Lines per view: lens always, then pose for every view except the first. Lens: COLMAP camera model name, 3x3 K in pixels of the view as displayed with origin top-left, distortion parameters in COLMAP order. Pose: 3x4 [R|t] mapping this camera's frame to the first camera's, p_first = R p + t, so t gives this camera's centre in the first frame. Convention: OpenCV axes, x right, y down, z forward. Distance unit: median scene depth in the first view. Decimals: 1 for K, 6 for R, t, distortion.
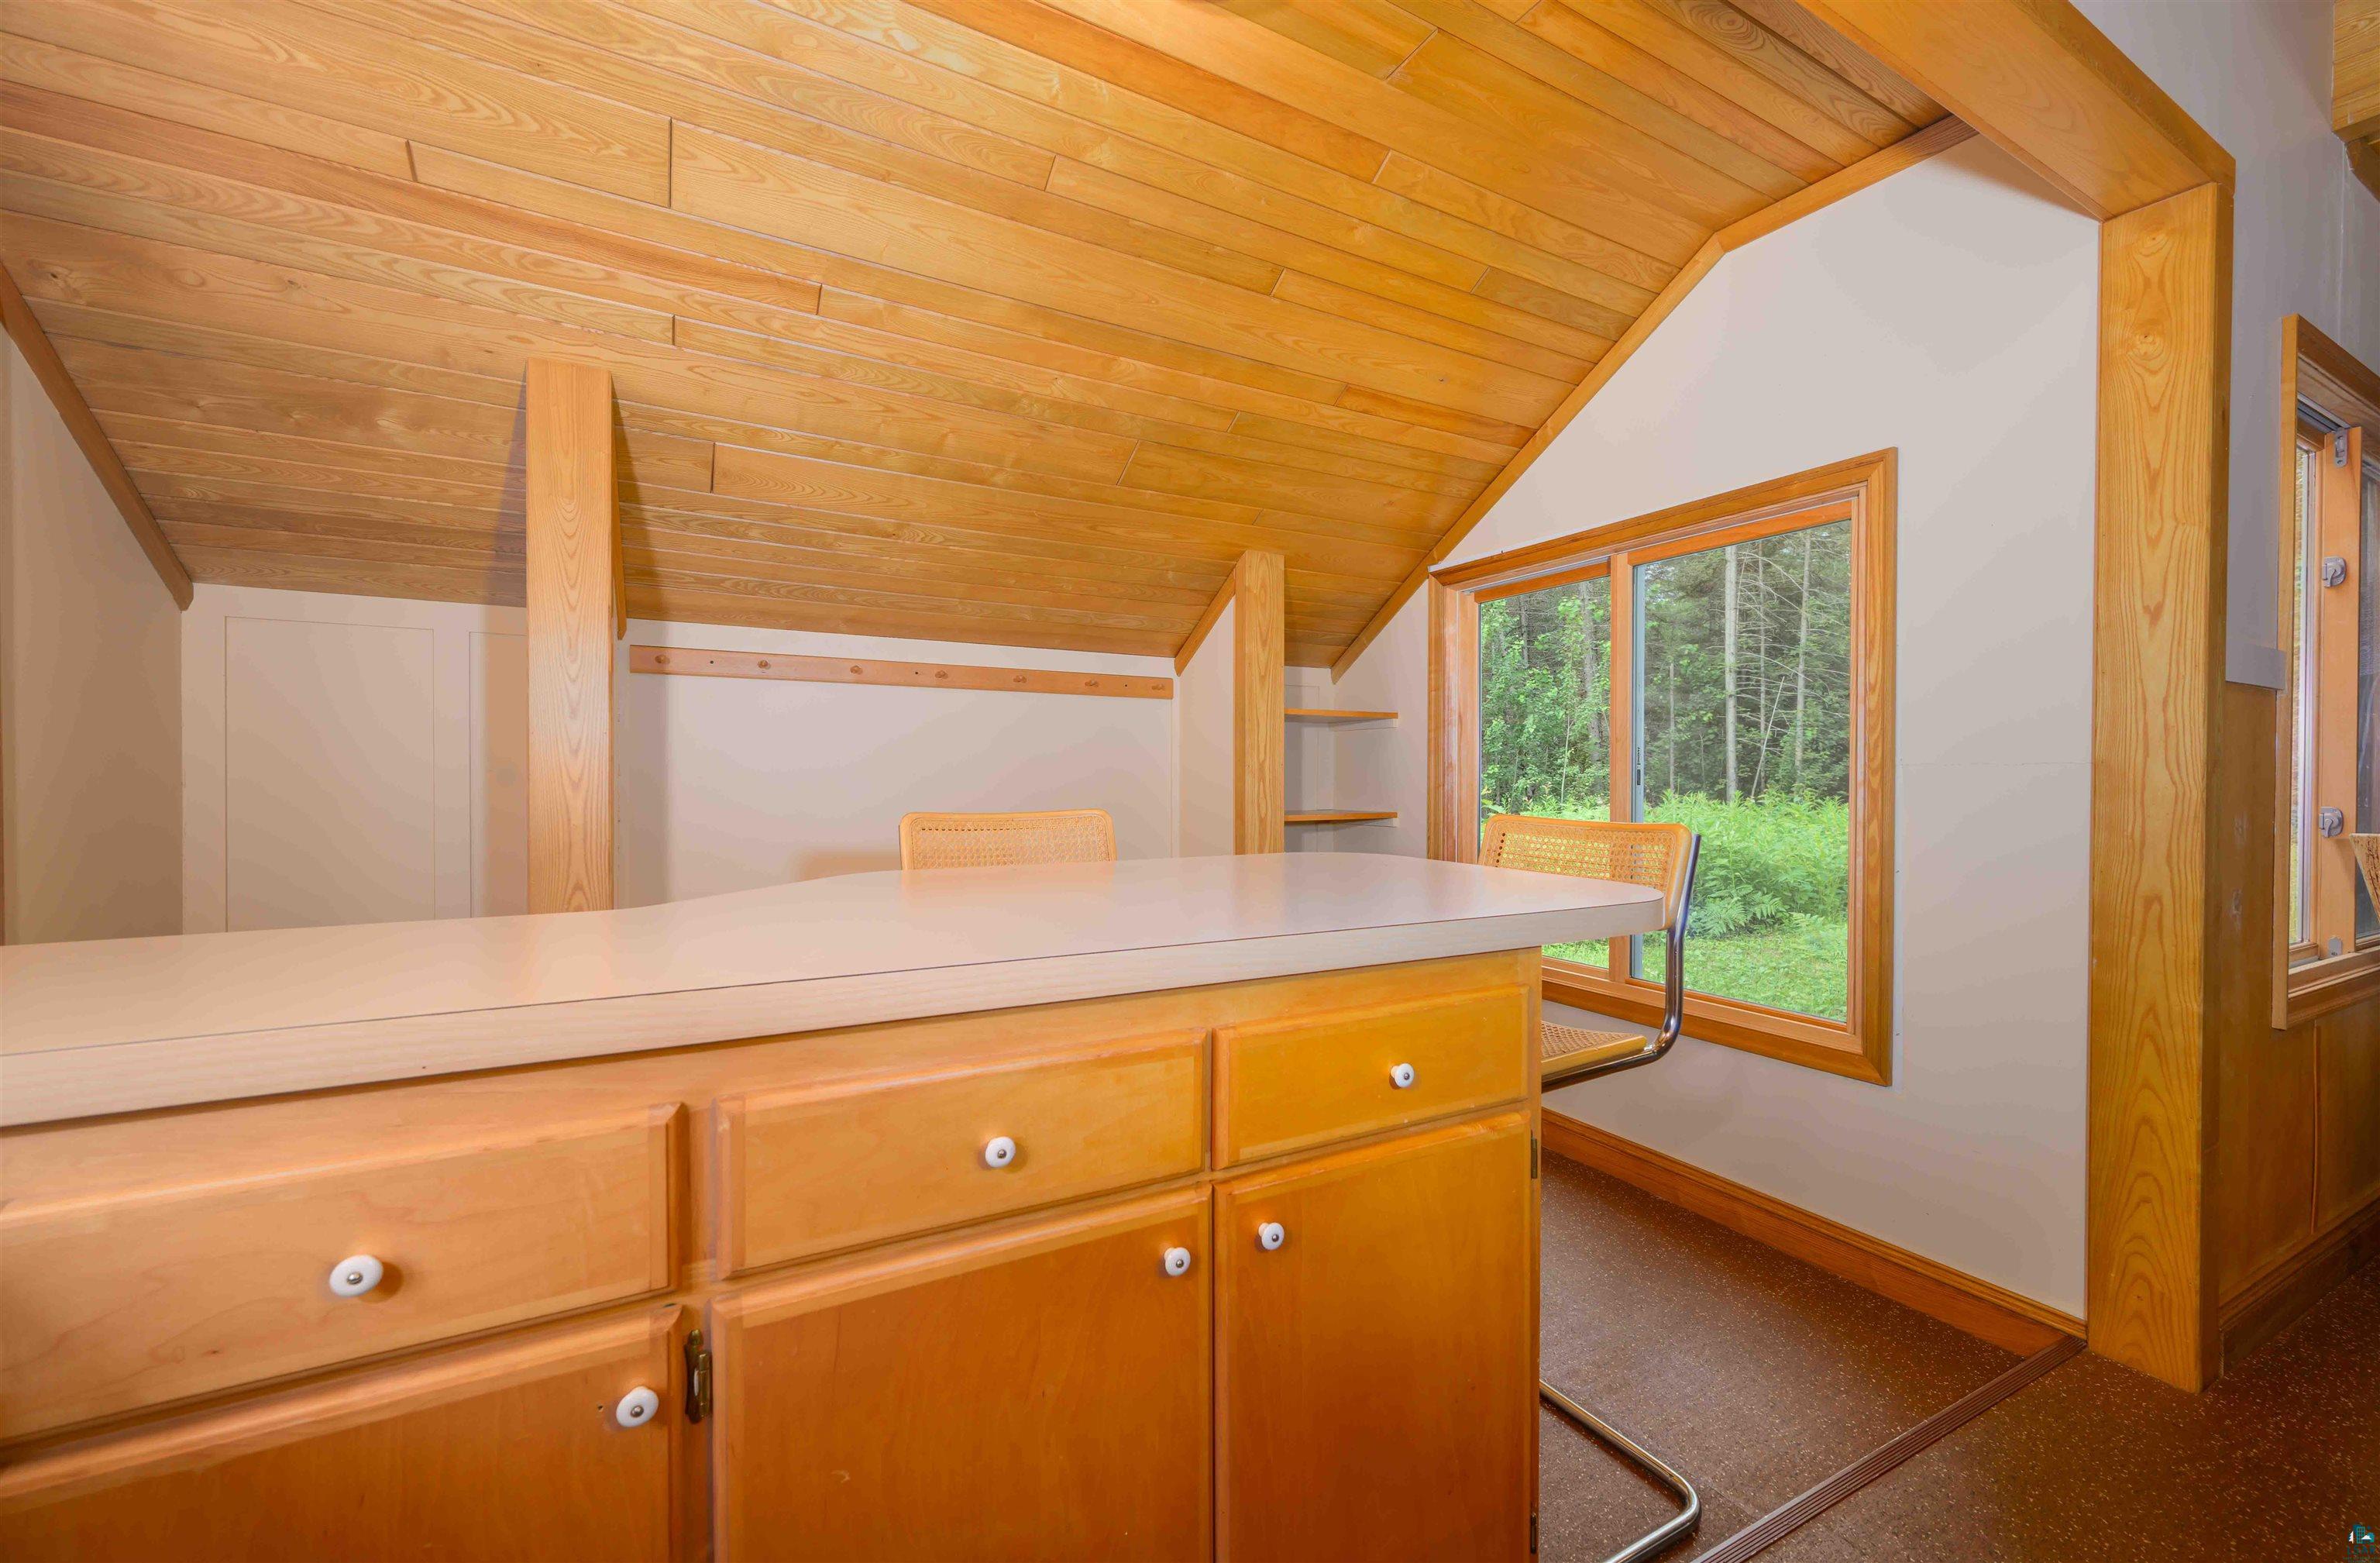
lens RADIAL K [[979.4, 0, 1209.7], [0, 979.4, 751.3], [0, 0, 1]] dist [0.000026, -0.000058]
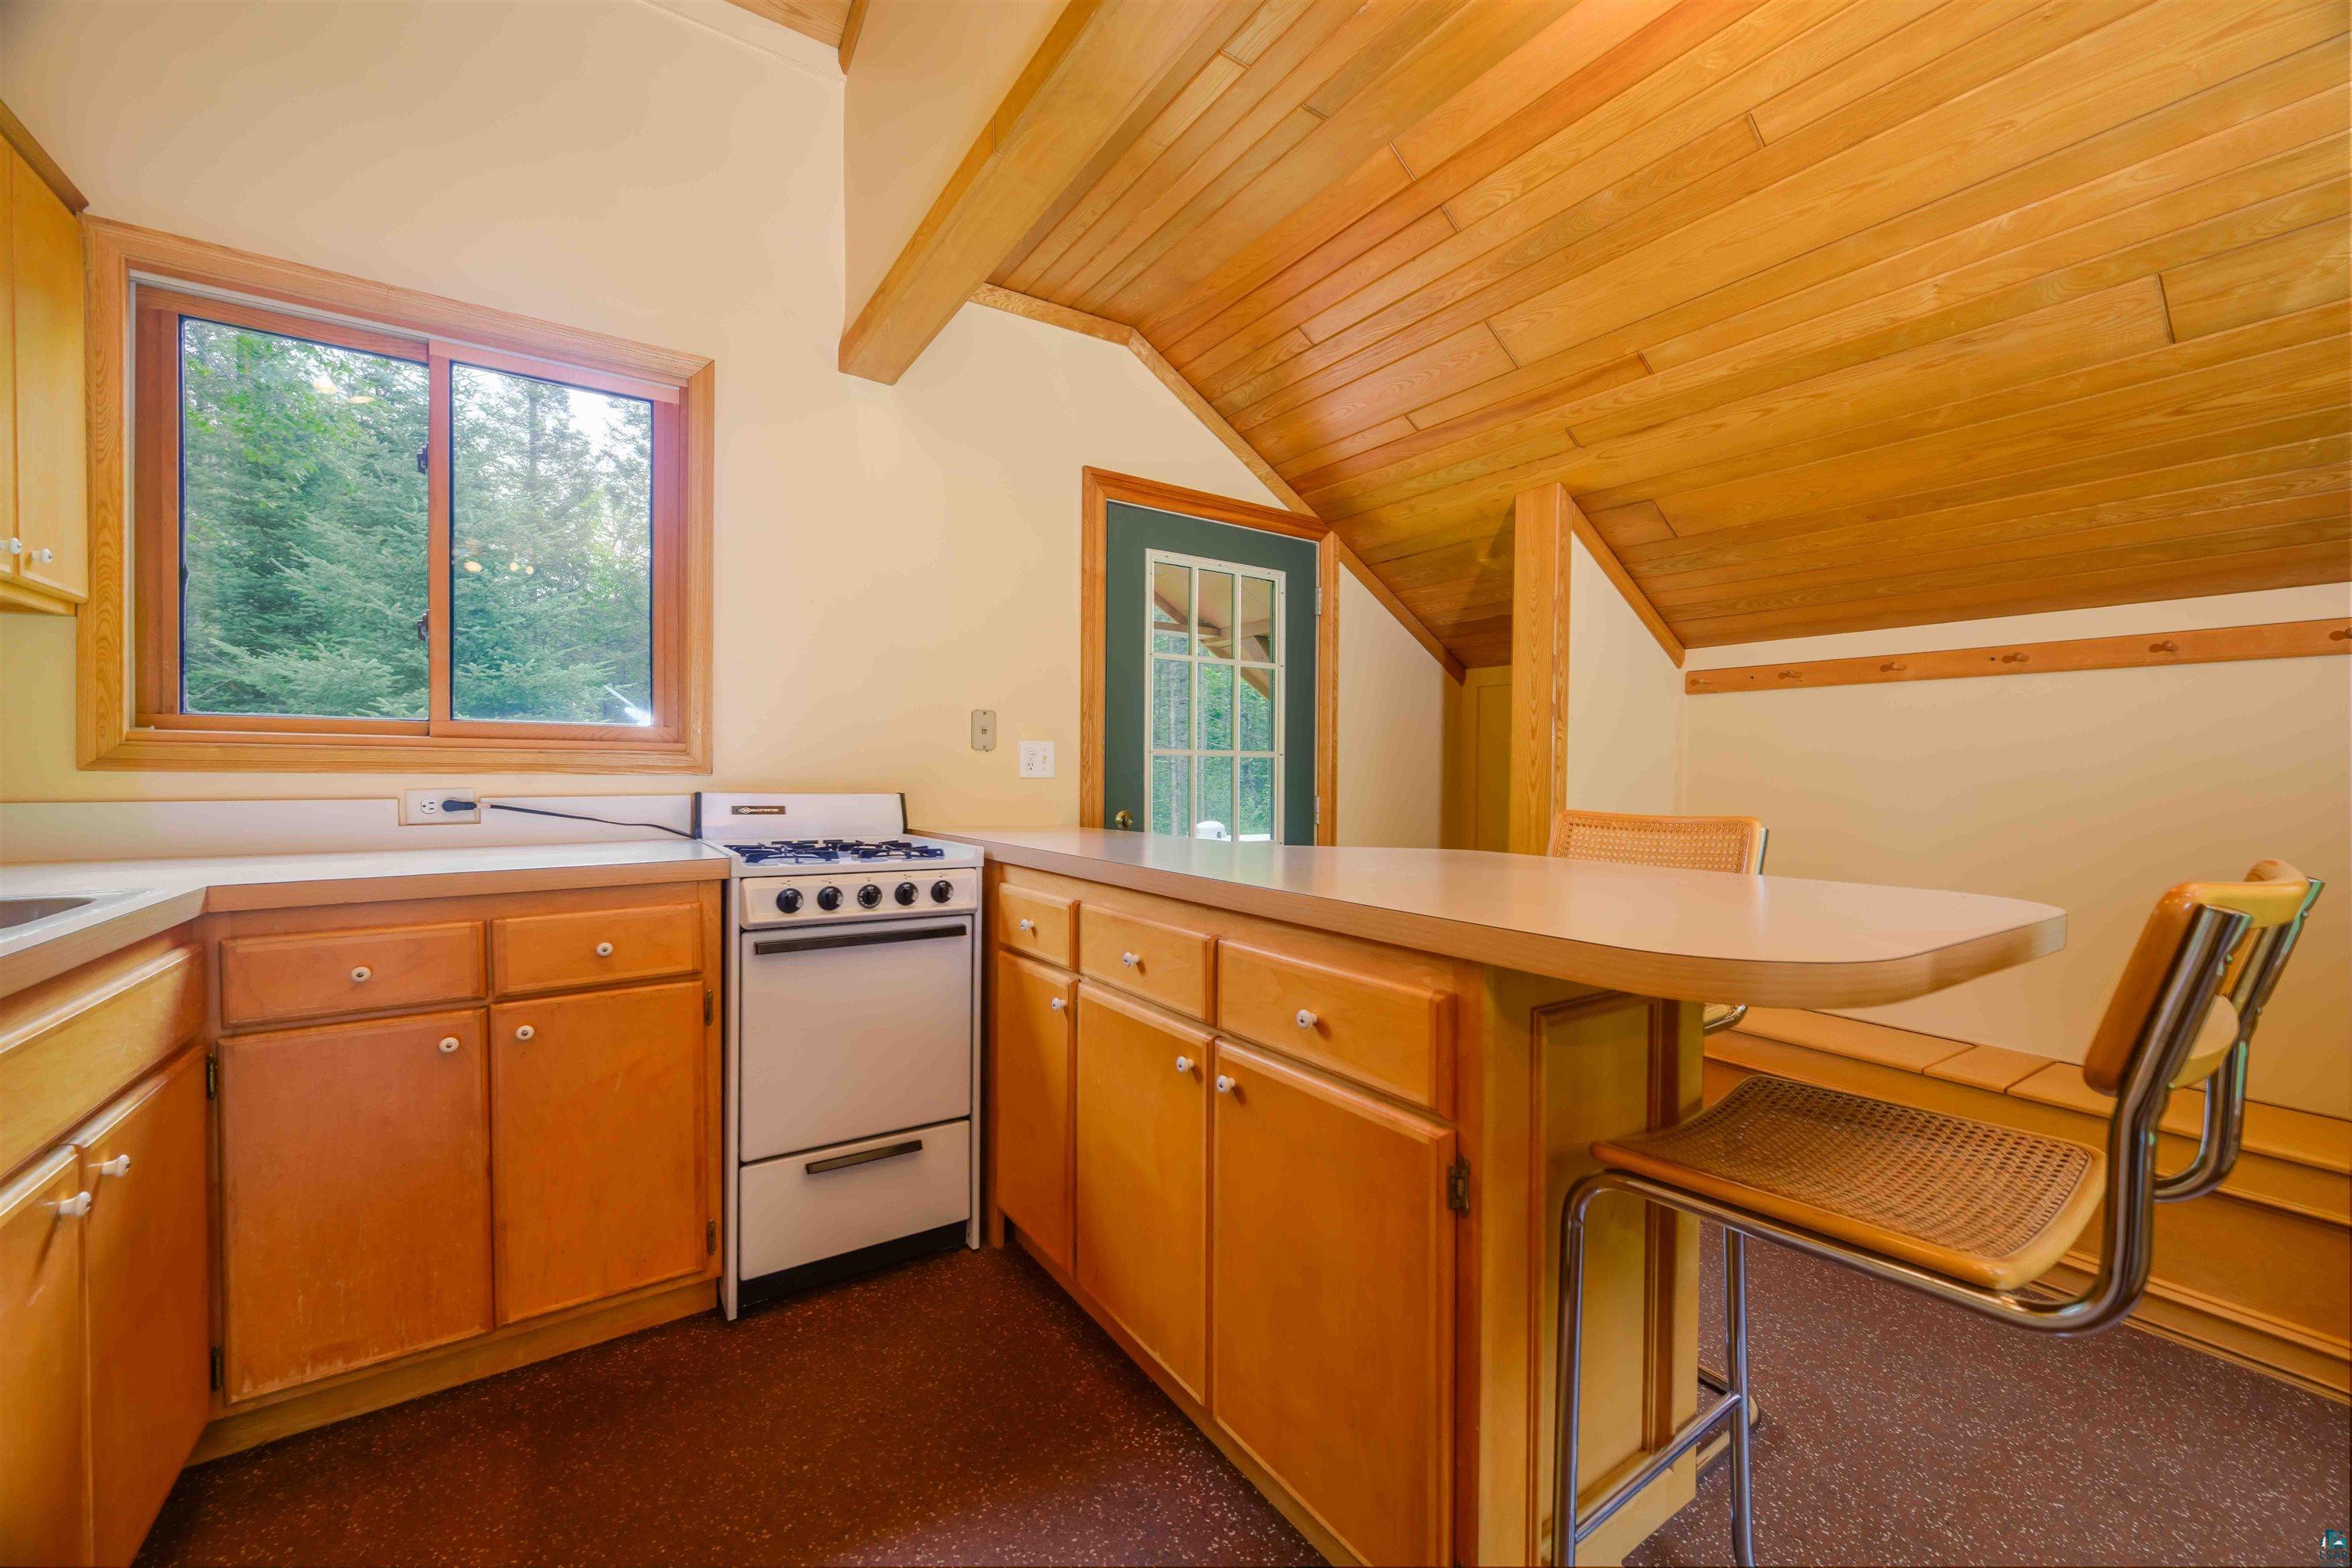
lens RADIAL K [[923.1, 0, 1181.2], [0, 923.1, 786.6], [0, 0, 1]] dist [-0.000081, -0.000149]
pose [[0.075849, 0.007938, -0.997088, 0.891323], [0.016613, 0.999819, 0.009223, 0.020894], [0.996981, -0.017265, 0.075703, 0.518523]]
